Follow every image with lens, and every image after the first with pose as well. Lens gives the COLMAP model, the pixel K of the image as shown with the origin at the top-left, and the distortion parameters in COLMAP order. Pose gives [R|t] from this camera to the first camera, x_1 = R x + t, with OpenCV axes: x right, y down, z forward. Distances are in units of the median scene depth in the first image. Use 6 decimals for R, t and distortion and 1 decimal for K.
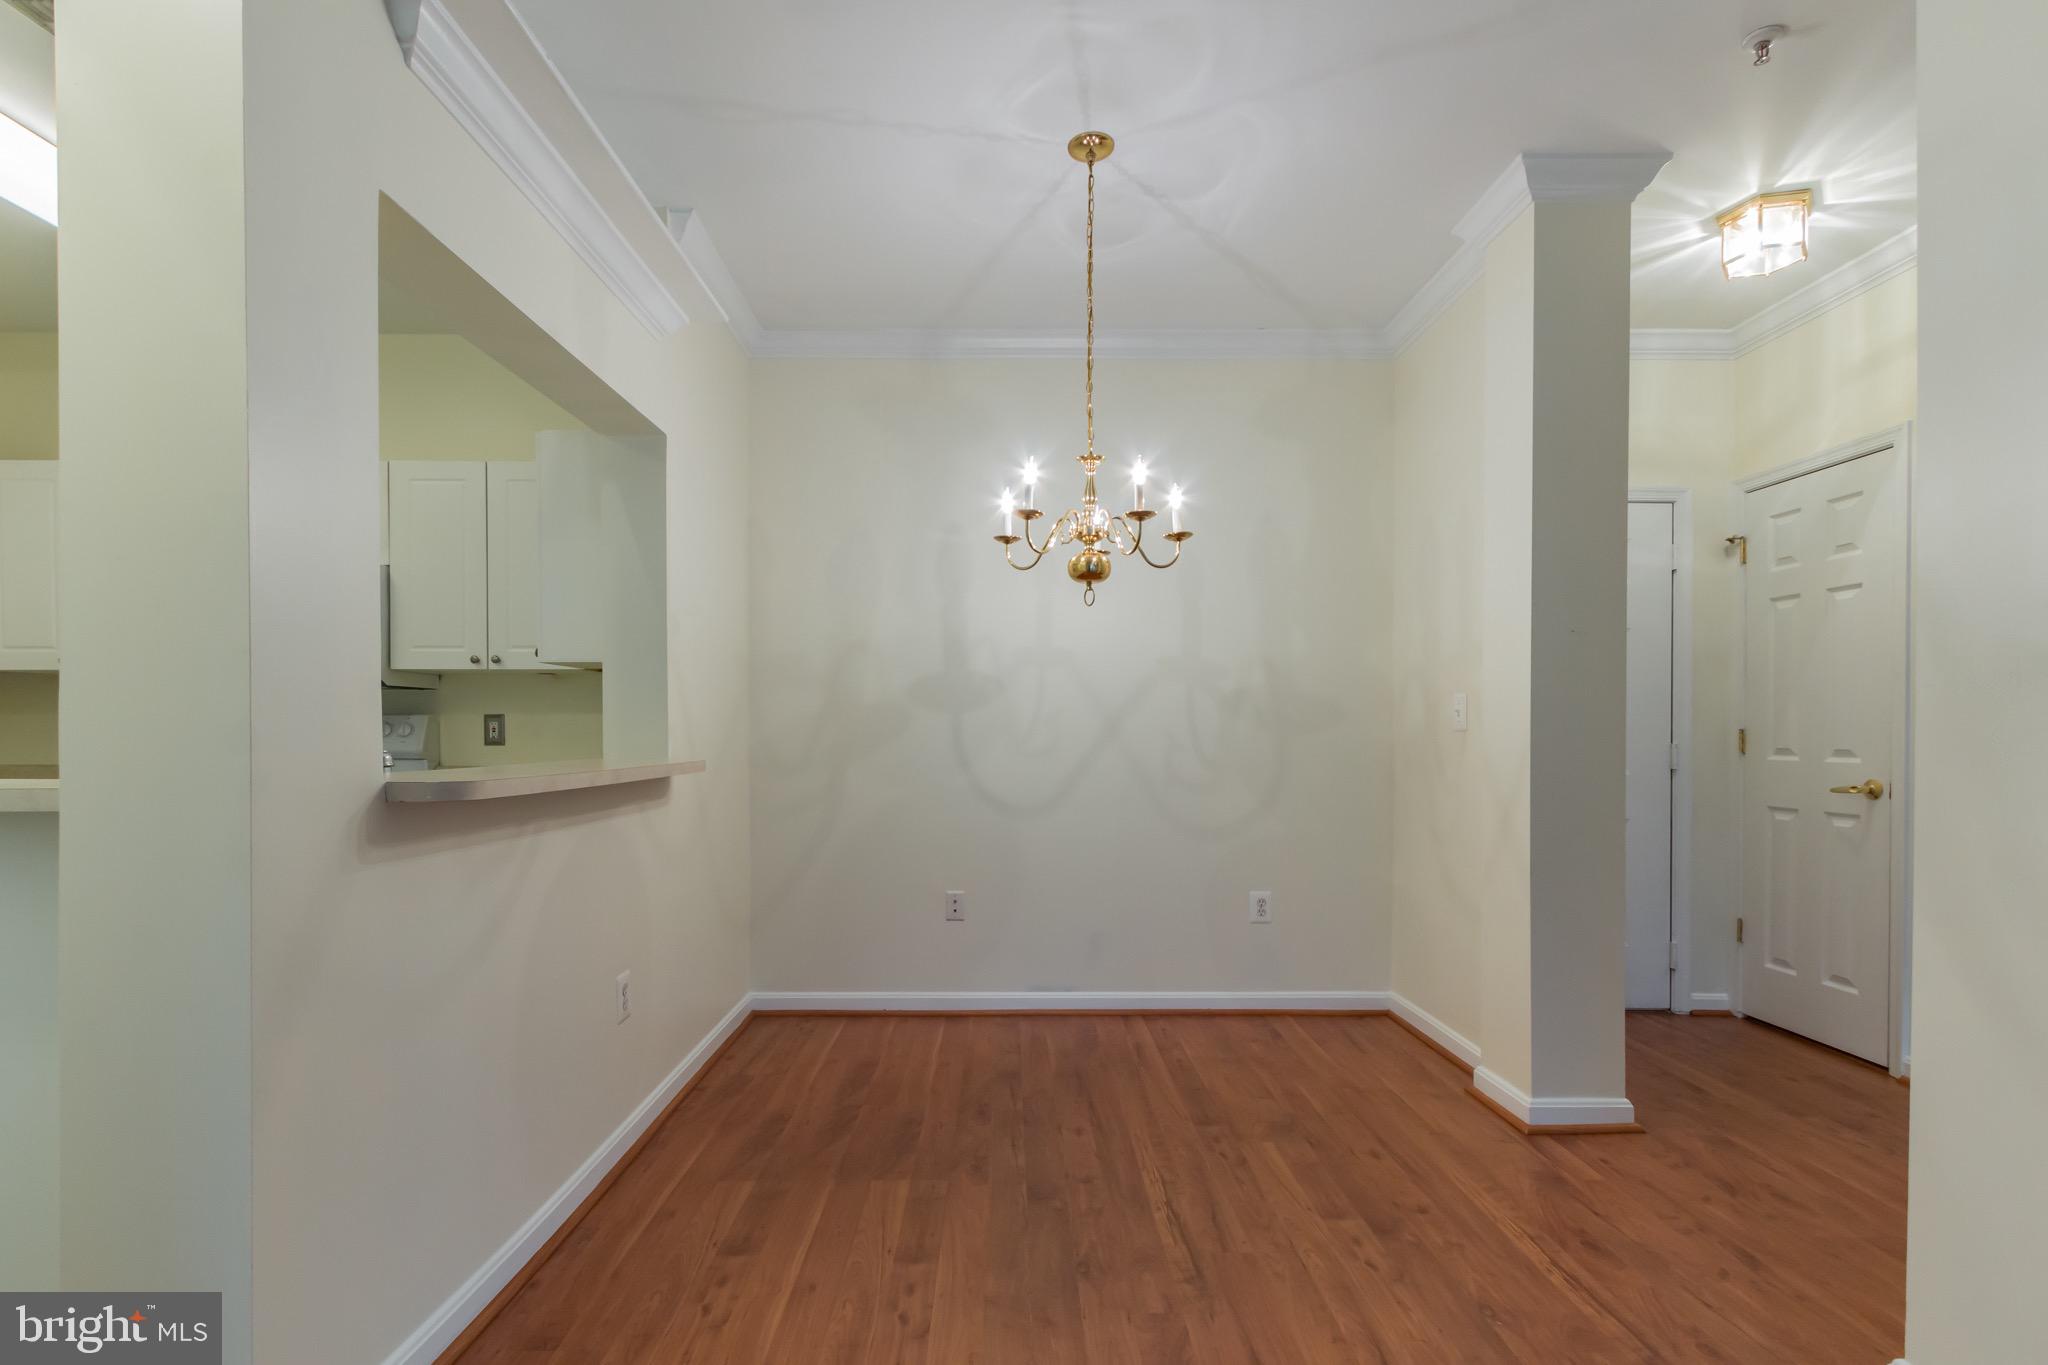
lens RADIAL K [[957.0, 0, 1022.4], [0, 957.0, 744.4], [0, 0, 1]] dist [-0.001628, -0.001404]
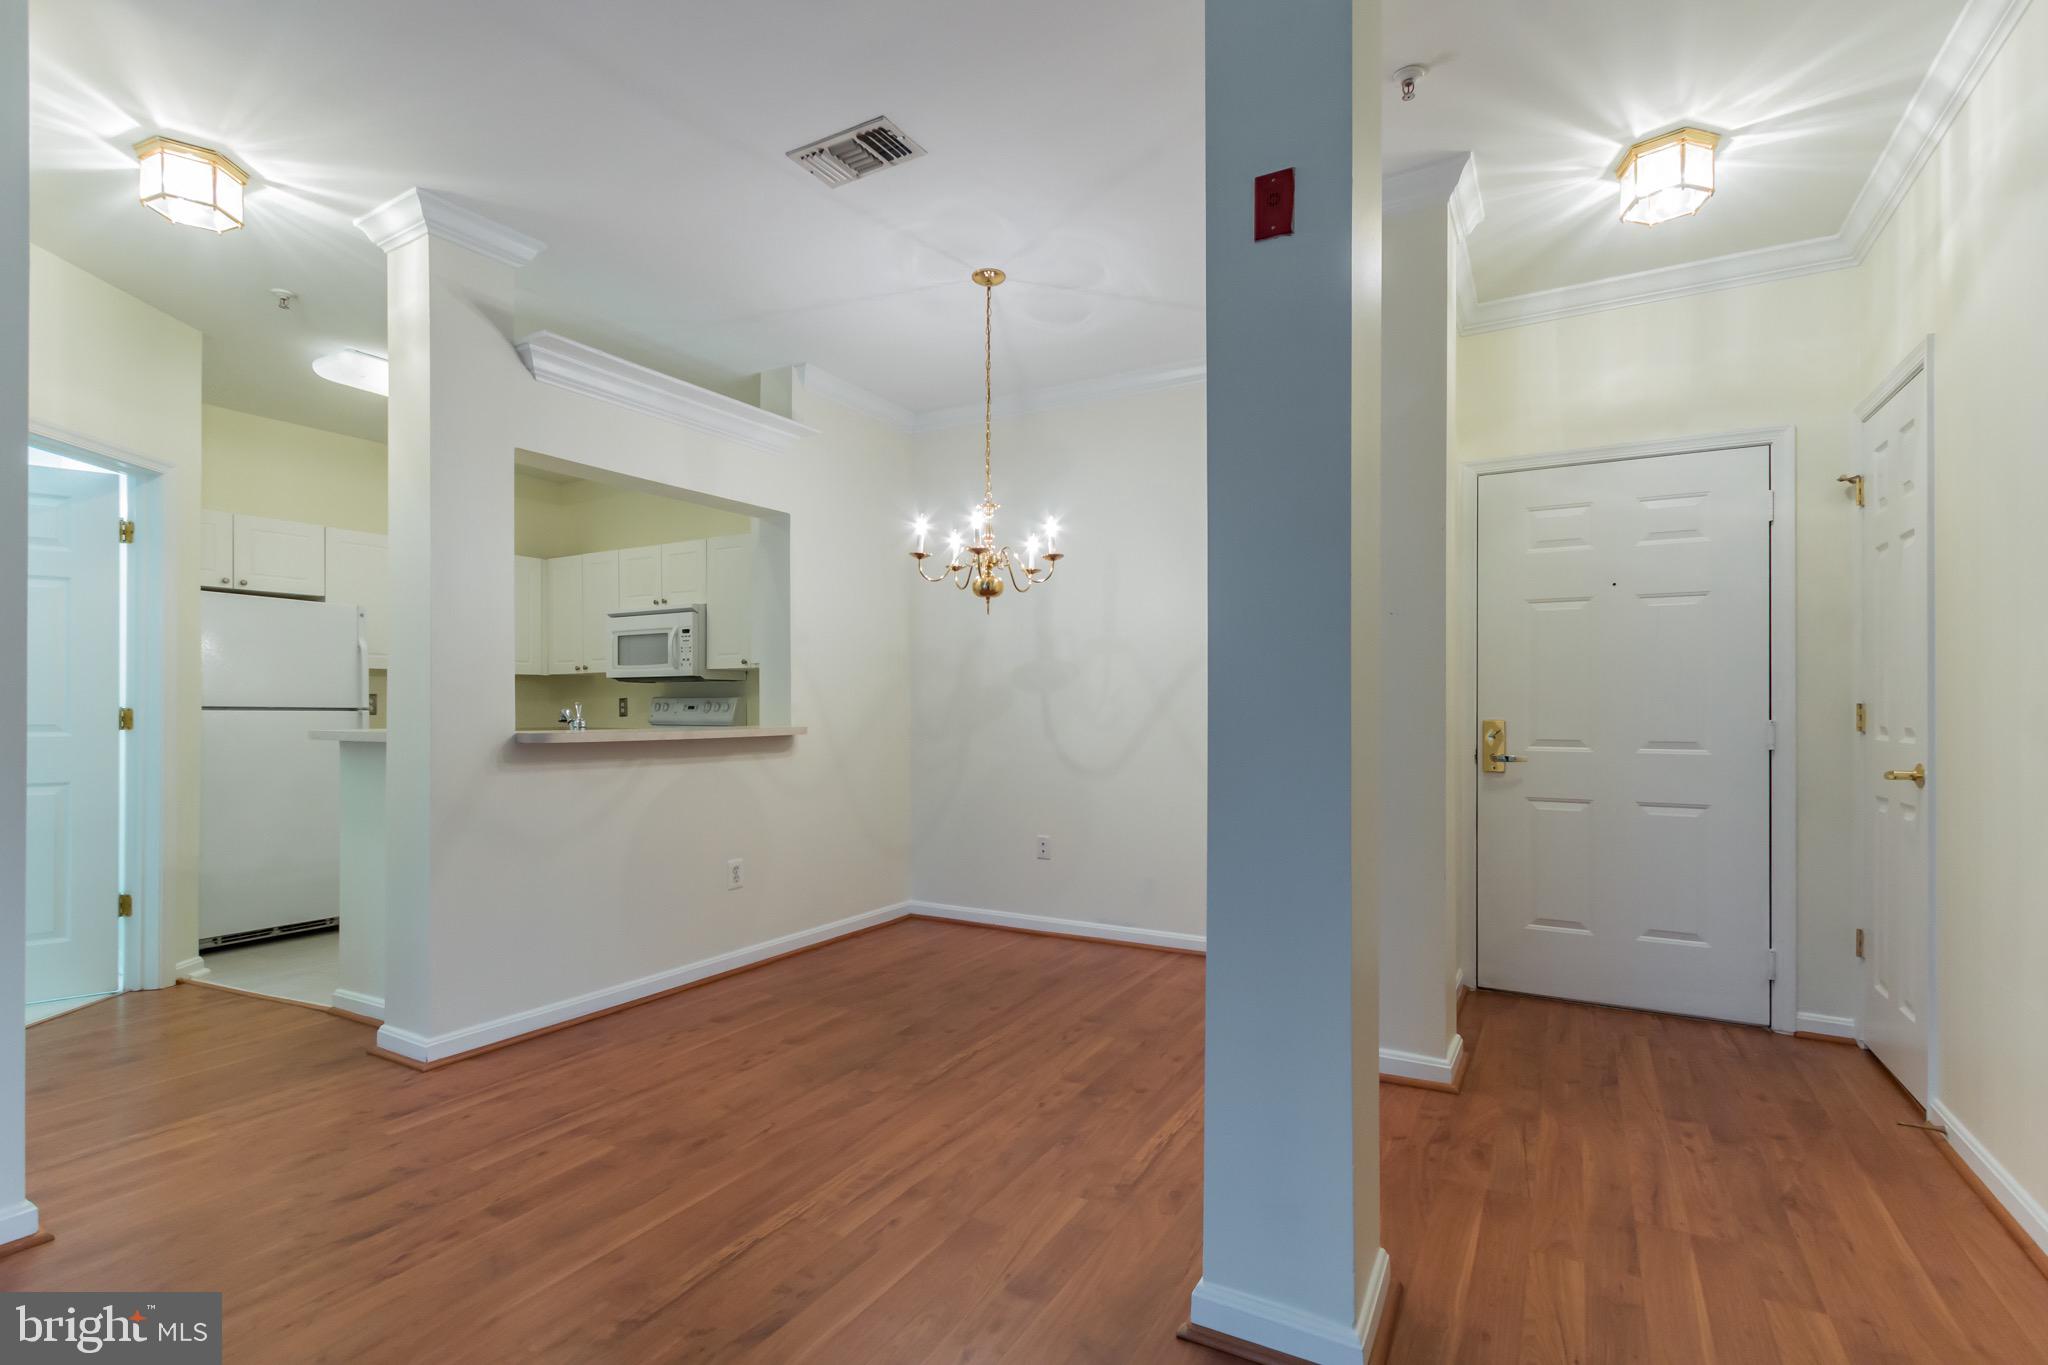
lens RADIAL K [[958.0, 0, 1022.8], [0, 958.0, 710.8], [0, 0, 1]] dist [-0.000926, -0.000338]
pose [[0.864643, 0.000207, -0.502387, 0.751893], [-0.005155, 0.999951, -0.008460, 0.001666], [0.502360, 0.009905, 0.864602, -0.135435]]
